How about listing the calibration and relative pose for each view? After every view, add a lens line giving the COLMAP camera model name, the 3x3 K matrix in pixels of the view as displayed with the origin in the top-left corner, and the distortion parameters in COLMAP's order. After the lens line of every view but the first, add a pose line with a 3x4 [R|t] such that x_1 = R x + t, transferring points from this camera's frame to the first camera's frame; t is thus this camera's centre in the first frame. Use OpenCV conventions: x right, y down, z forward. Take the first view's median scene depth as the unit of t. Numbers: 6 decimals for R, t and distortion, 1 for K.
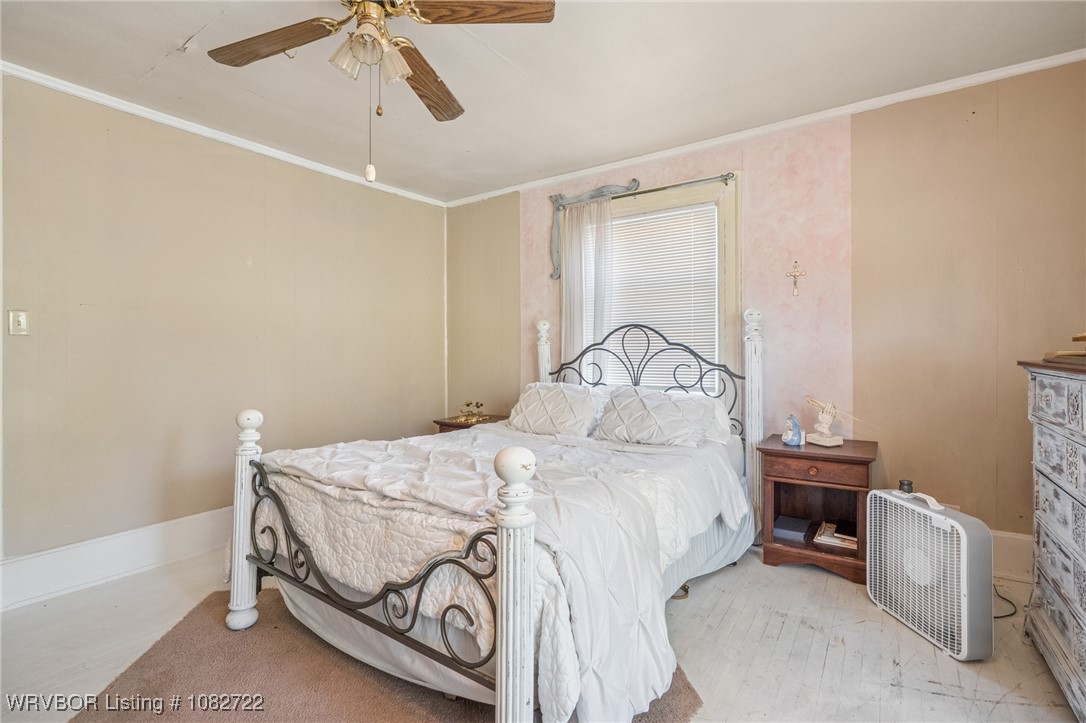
lens RADIAL K [[526.8, 0, 541.2], [0, 526.8, 363.8], [0, 0, 1]] dist [-0.000442, 0.000205]
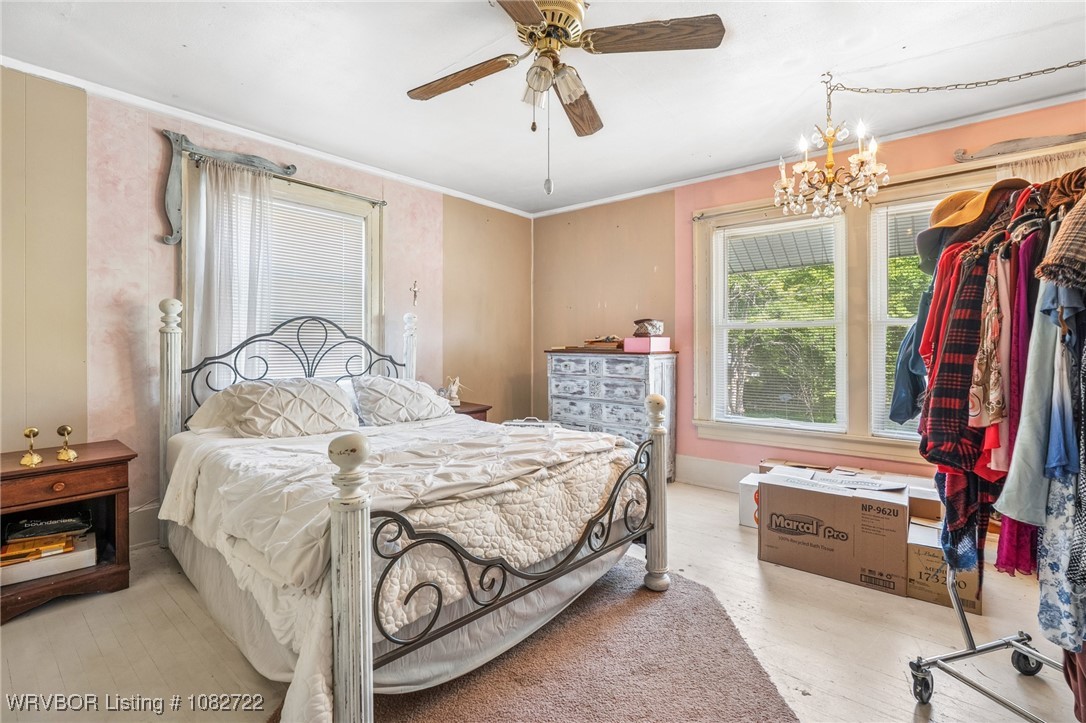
lens RADIAL K [[504.2, 0, 547.8], [0, 504.2, 355.4], [0, 0, 1]] dist [0.000619, 0.000426]
pose [[0.088348, -0.012219, 0.996015, -0.776094], [0.016209, 0.999810, 0.010828, -0.004367], [-0.995958, 0.015187, 0.088530, 0.500002]]
